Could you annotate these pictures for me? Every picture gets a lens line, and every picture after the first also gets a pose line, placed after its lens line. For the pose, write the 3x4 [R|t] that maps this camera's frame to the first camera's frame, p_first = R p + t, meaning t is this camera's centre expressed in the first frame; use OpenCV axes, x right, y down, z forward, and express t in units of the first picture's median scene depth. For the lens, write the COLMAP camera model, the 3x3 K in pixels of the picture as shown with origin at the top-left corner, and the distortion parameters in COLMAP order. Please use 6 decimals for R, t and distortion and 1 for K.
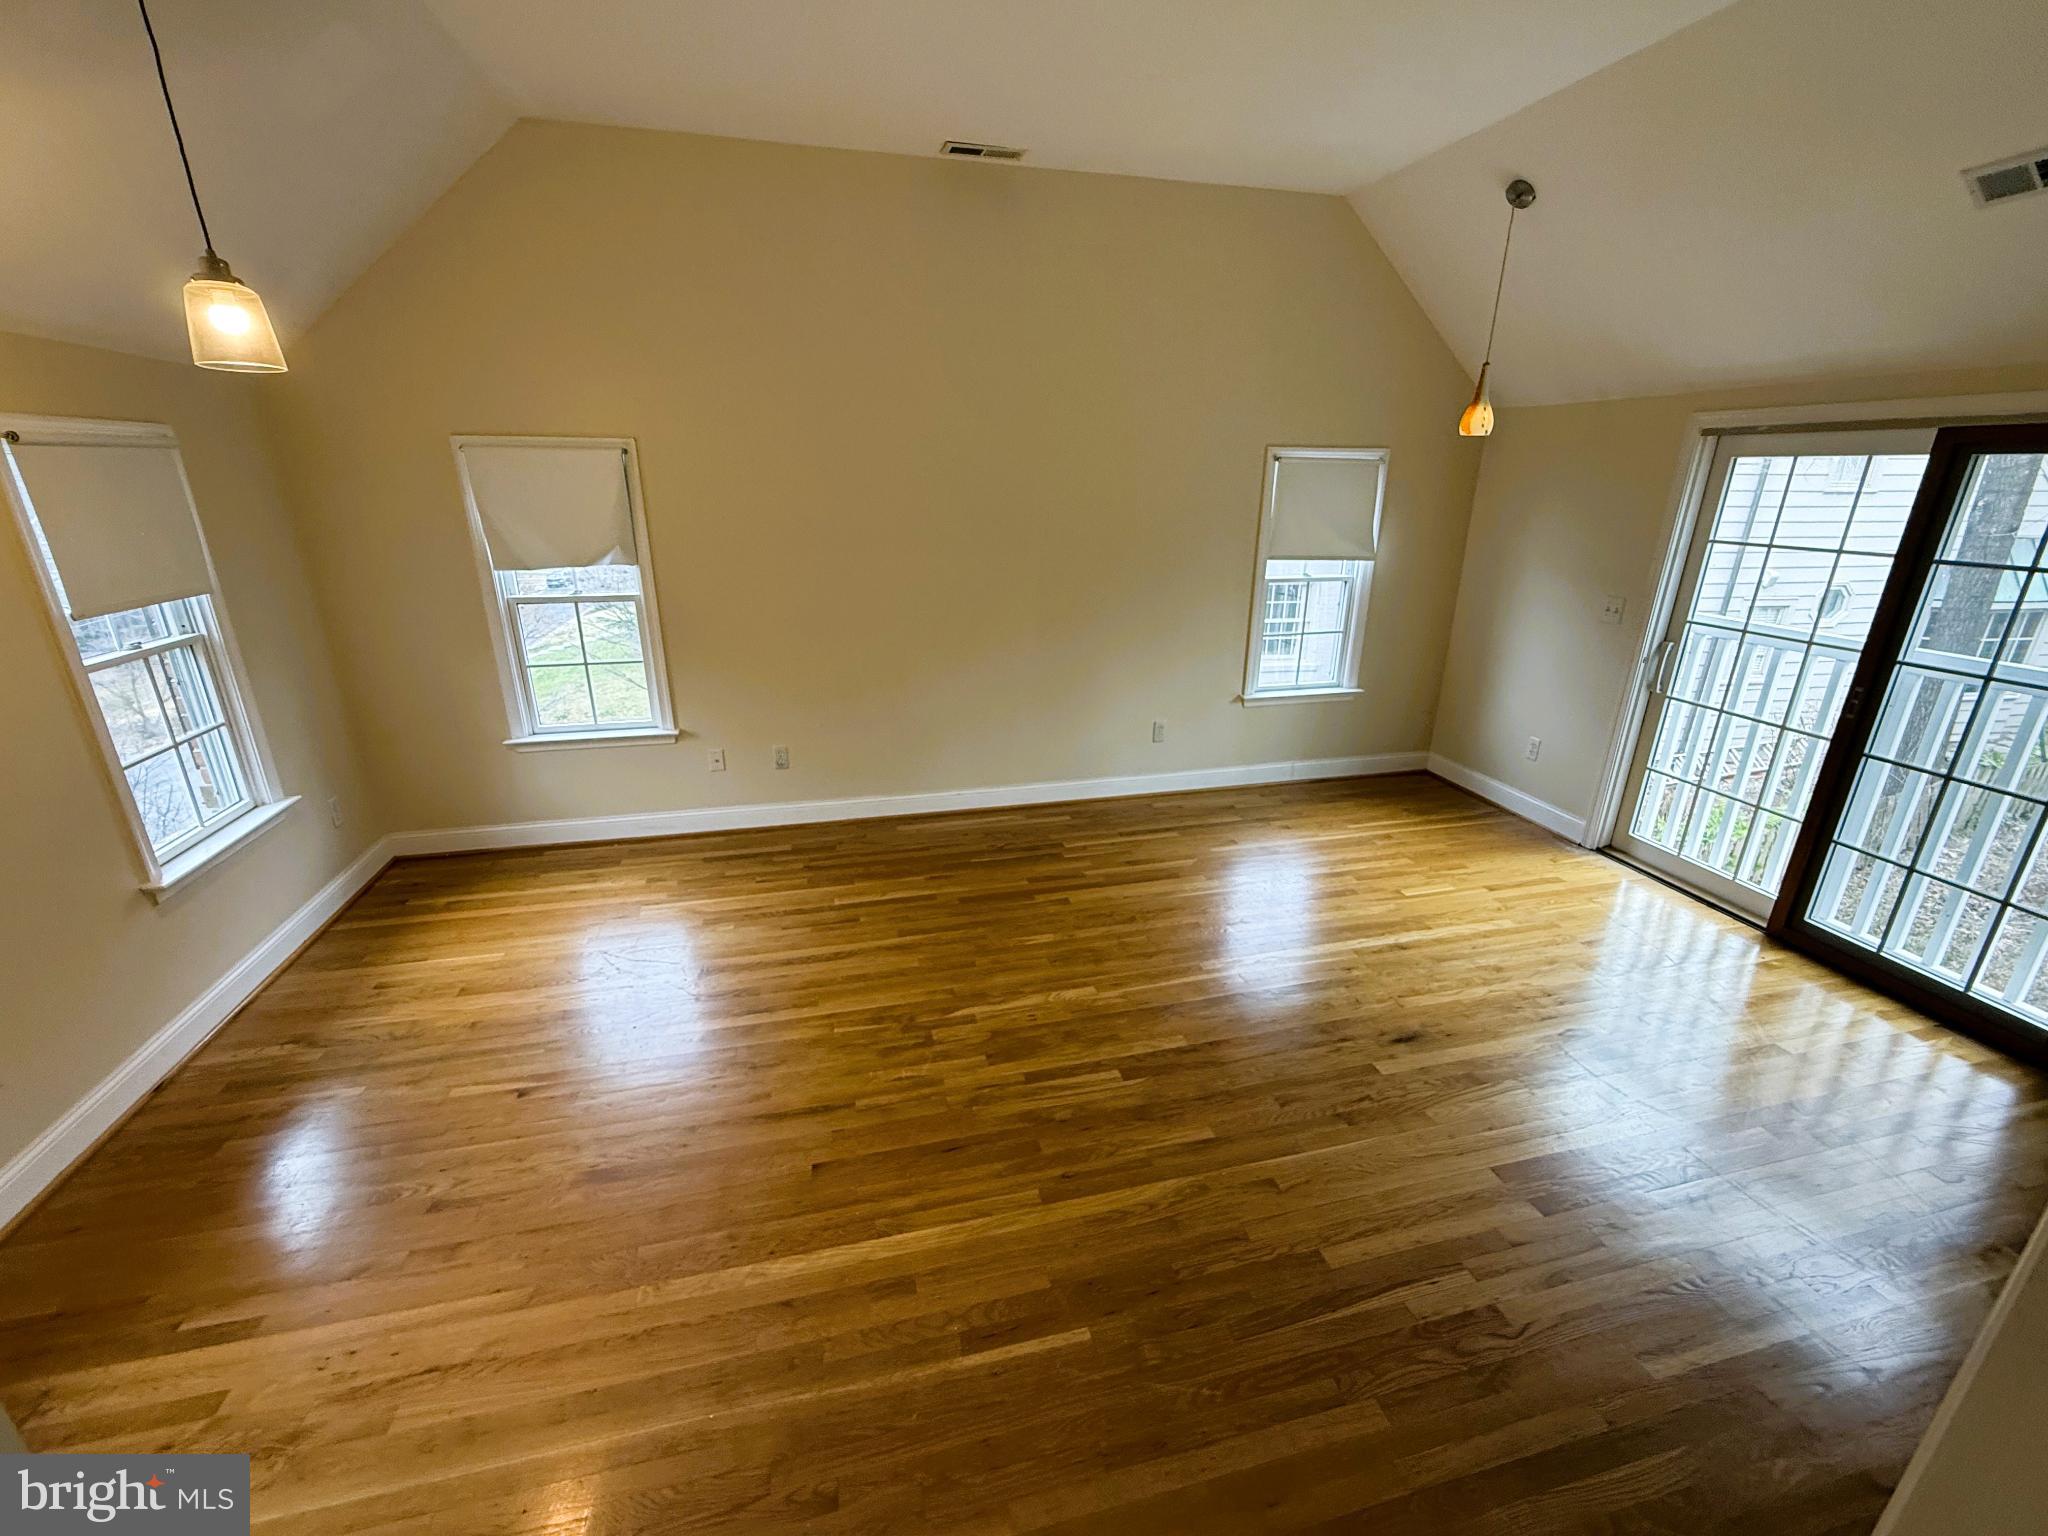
lens RADIAL K [[813.5, 0, 1018.9], [0, 813.5, 765.7], [0, 0, 1]] dist [0.000839, -0.000064]
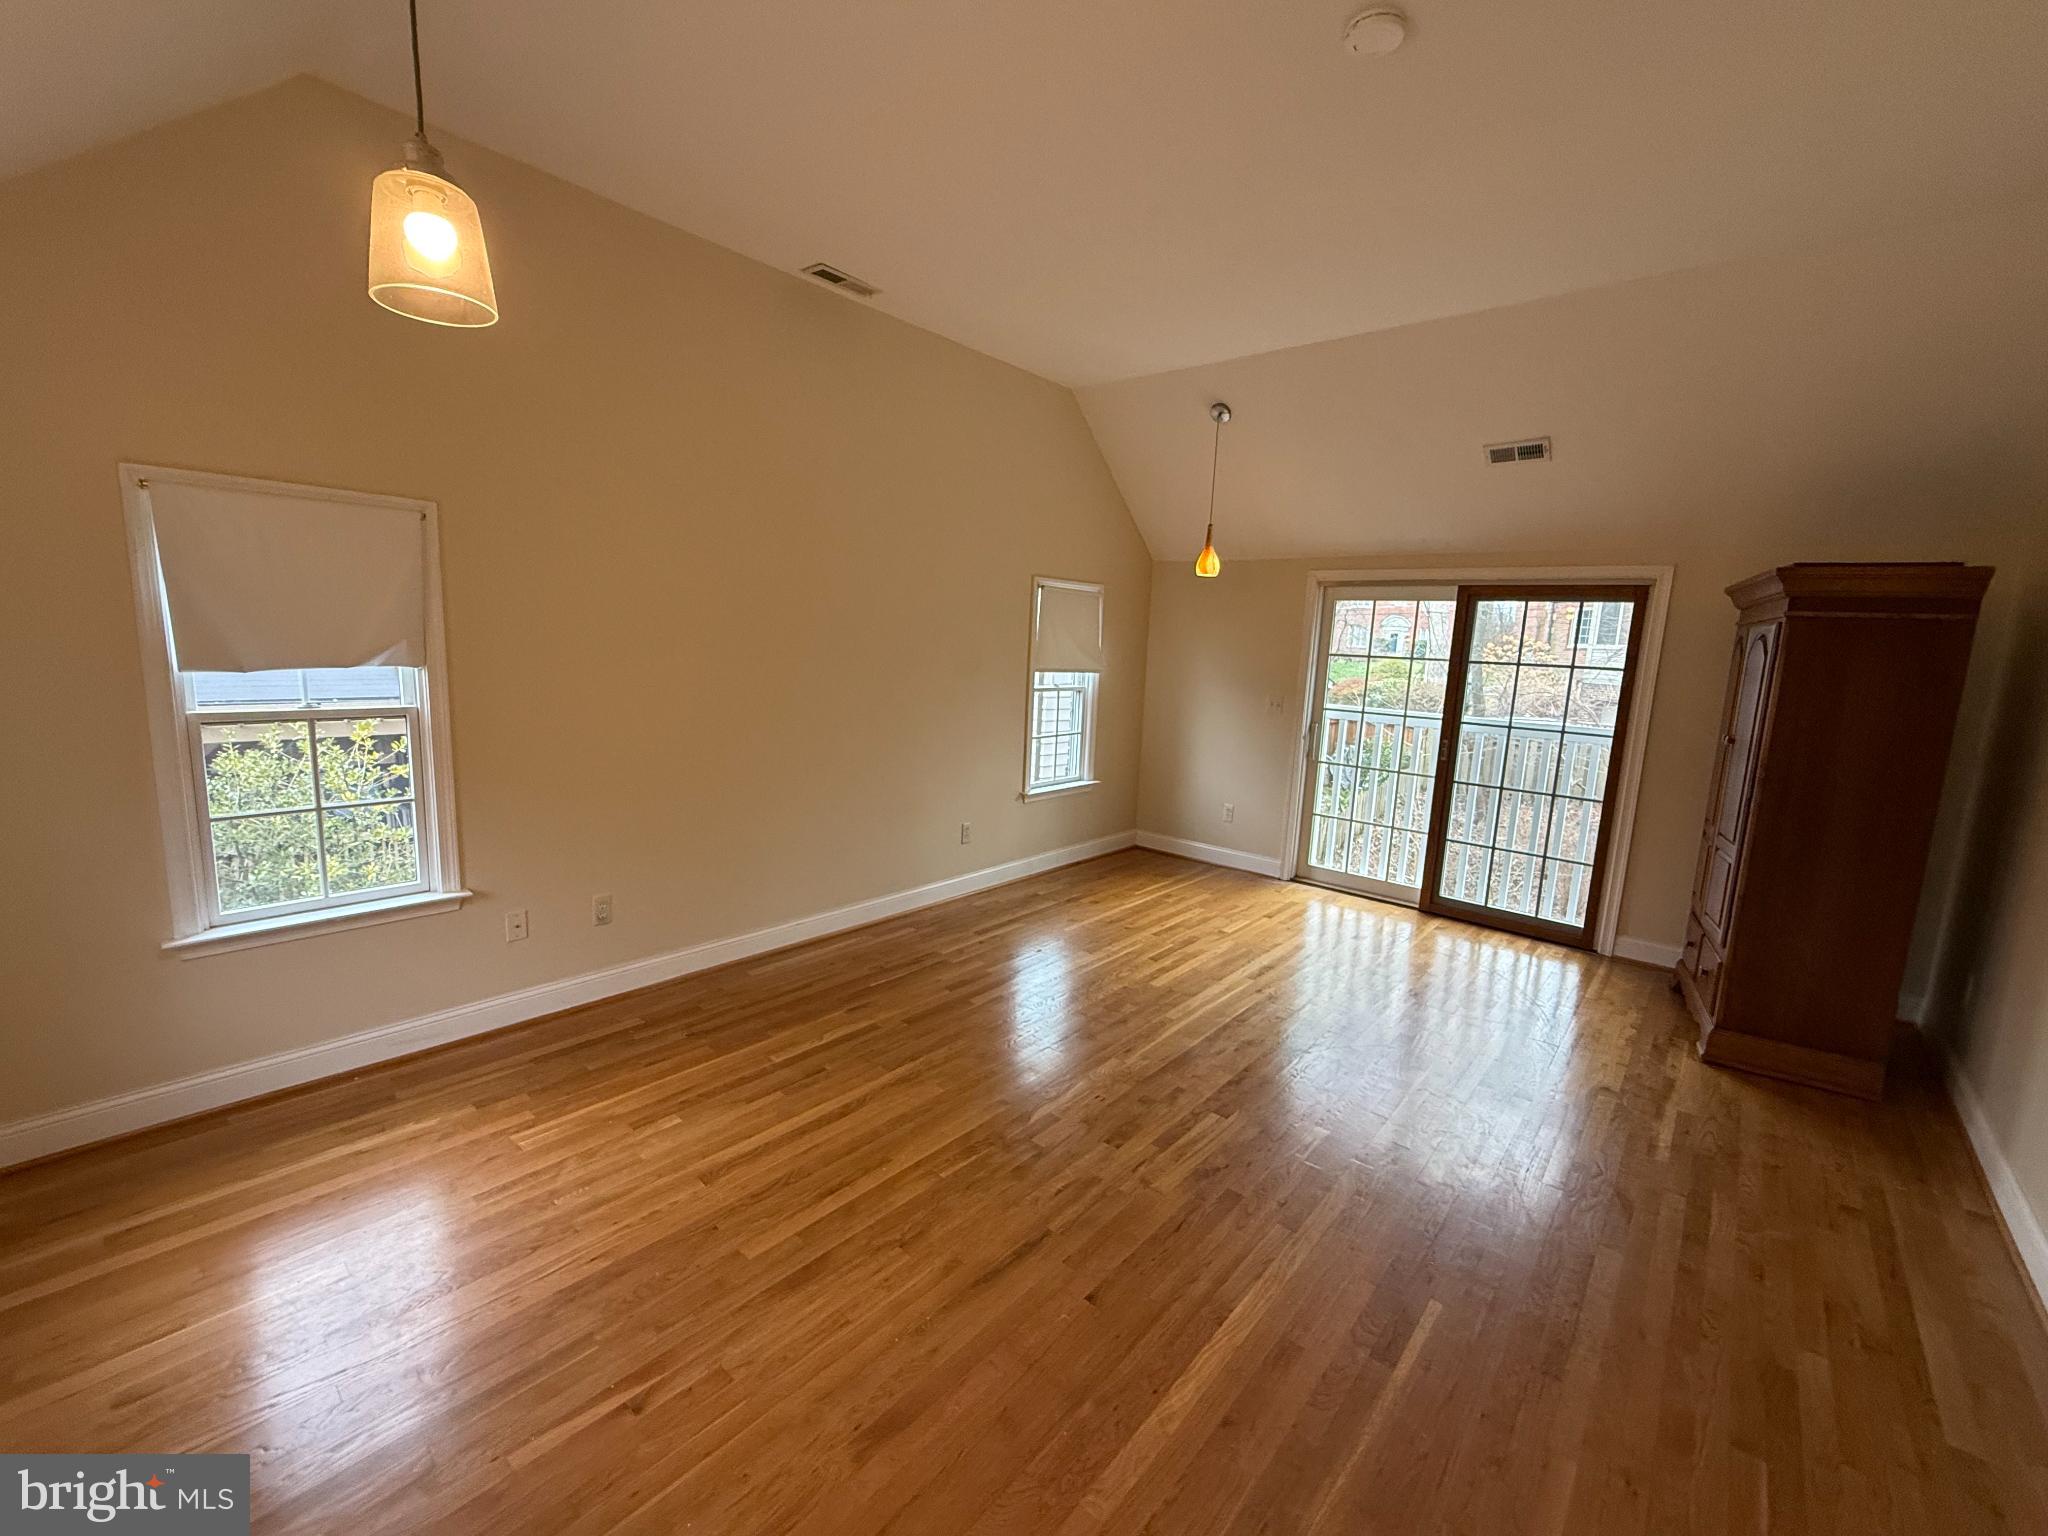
lens RADIAL K [[820.7, 0, 1008.7], [0, 820.7, 773.6], [0, 0, 1]] dist [0.001897, -0.000007]
pose [[0.825719, -0.066474, 0.560151, -0.455114], [0.155422, 0.981405, -0.112643, 0.012621], [-0.542247, 0.180071, 0.820696, 0.126083]]
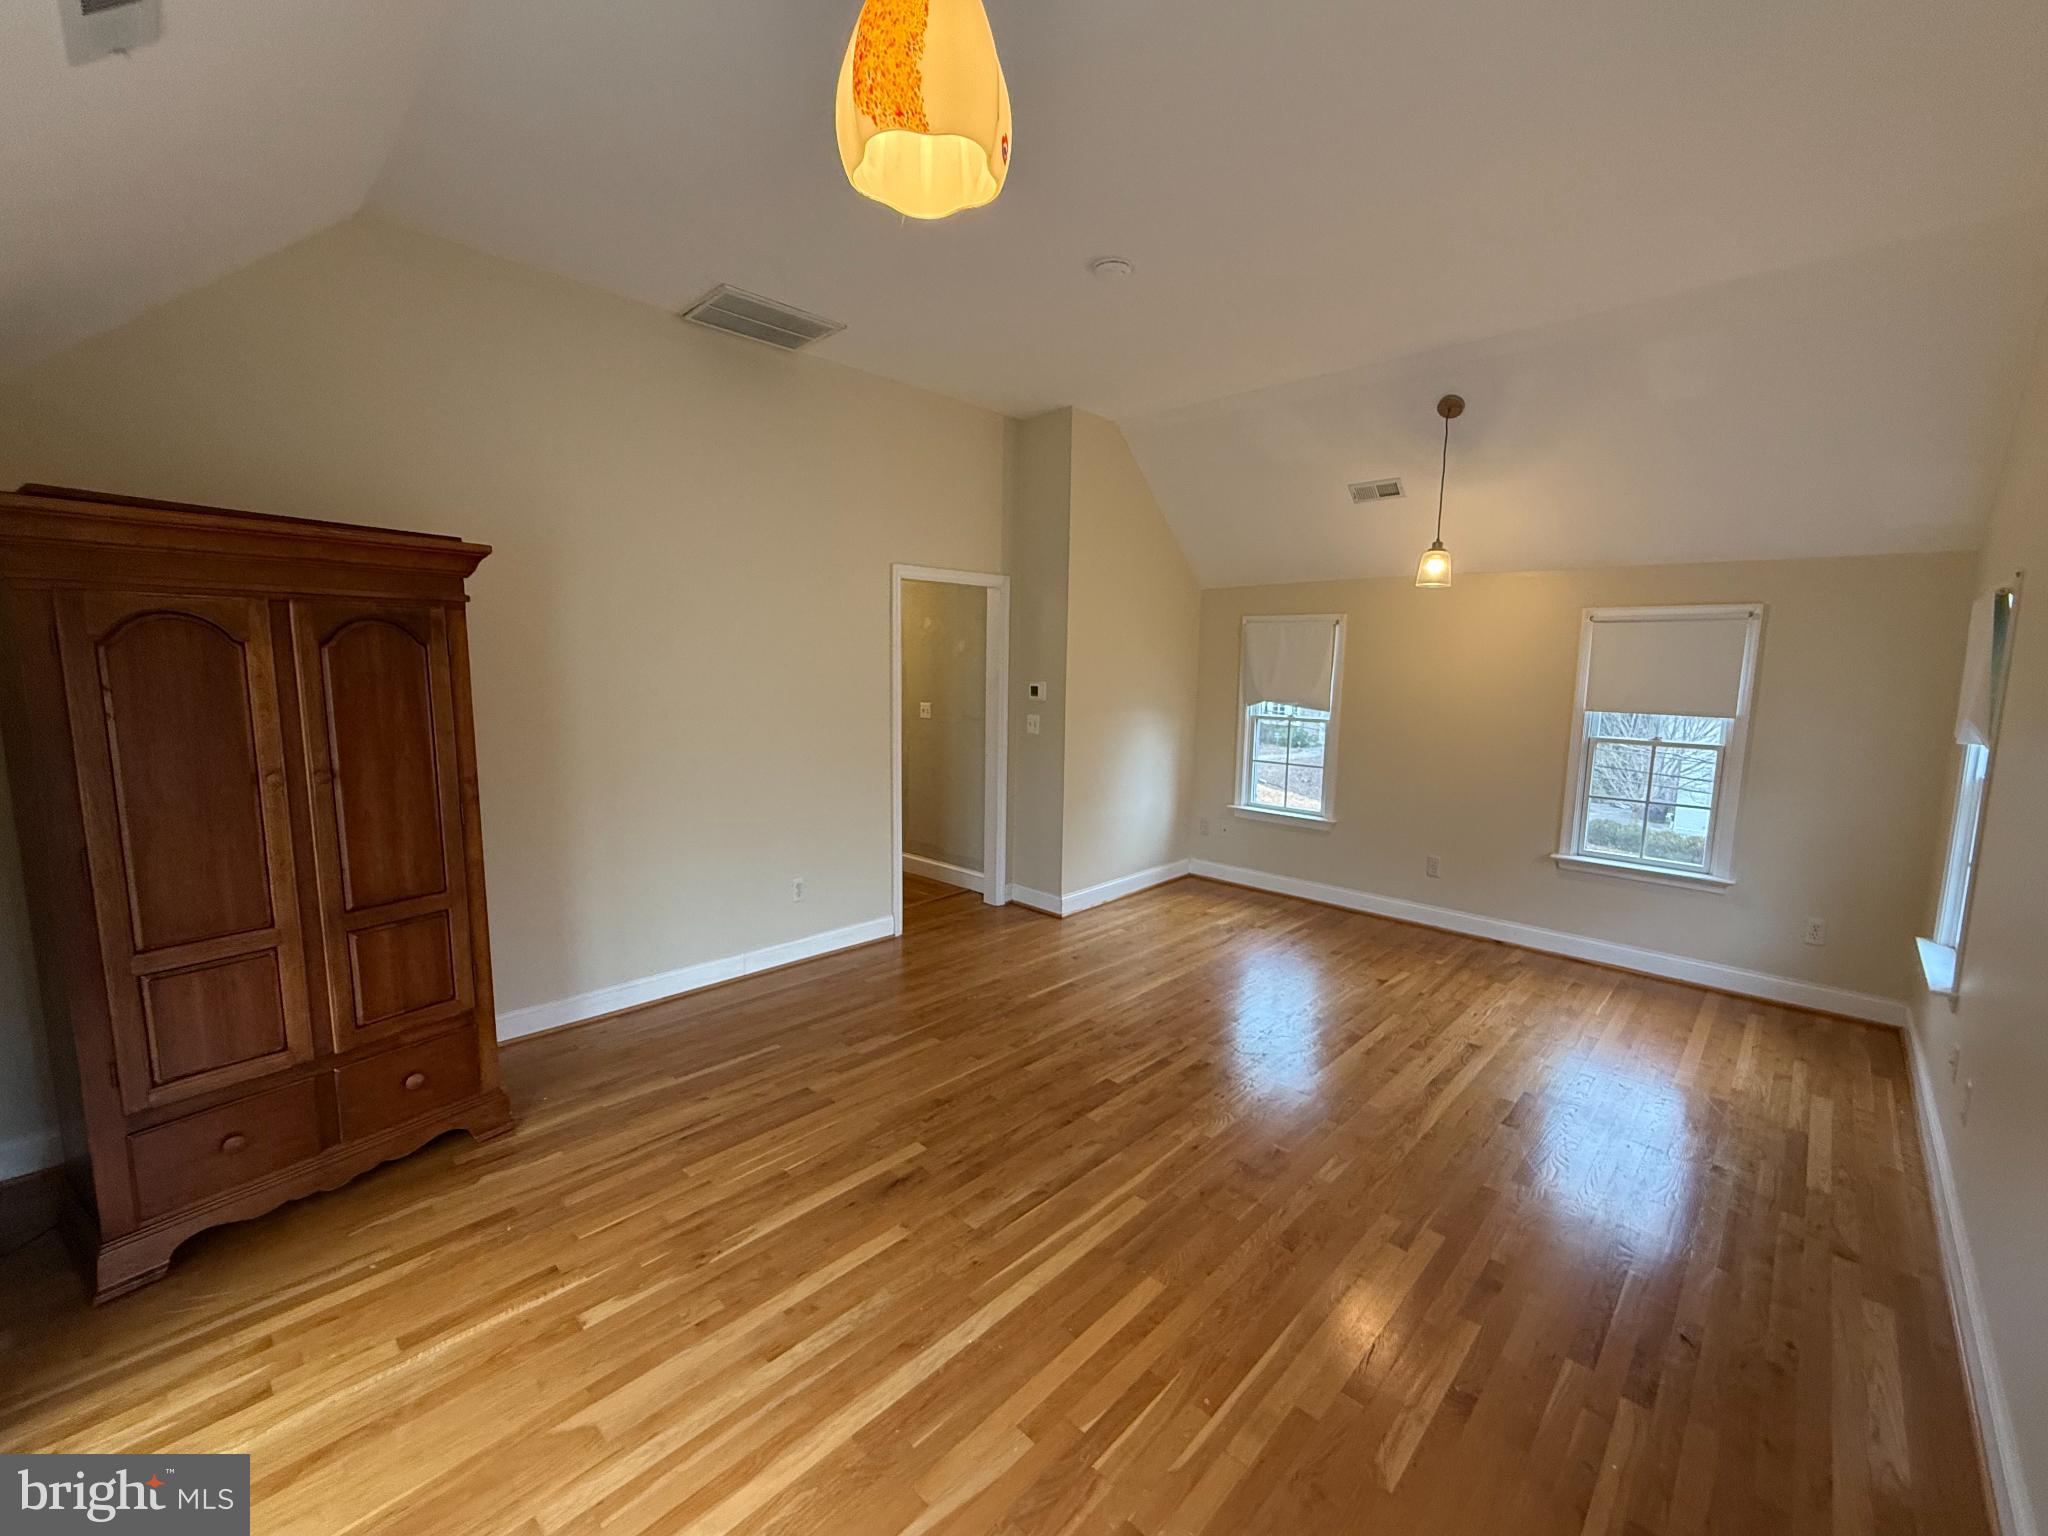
lens RADIAL K [[856.8, 0, 1028.7], [0, 856.8, 765.1], [0, 0, 1]] dist [0.000272, -0.000005]
pose [[-0.834256, 0.048059, -0.549279, 0.613220], [-0.206452, 0.896500, 0.392002, -0.348629], [0.511268, 0.440430, -0.737988, 1.128046]]
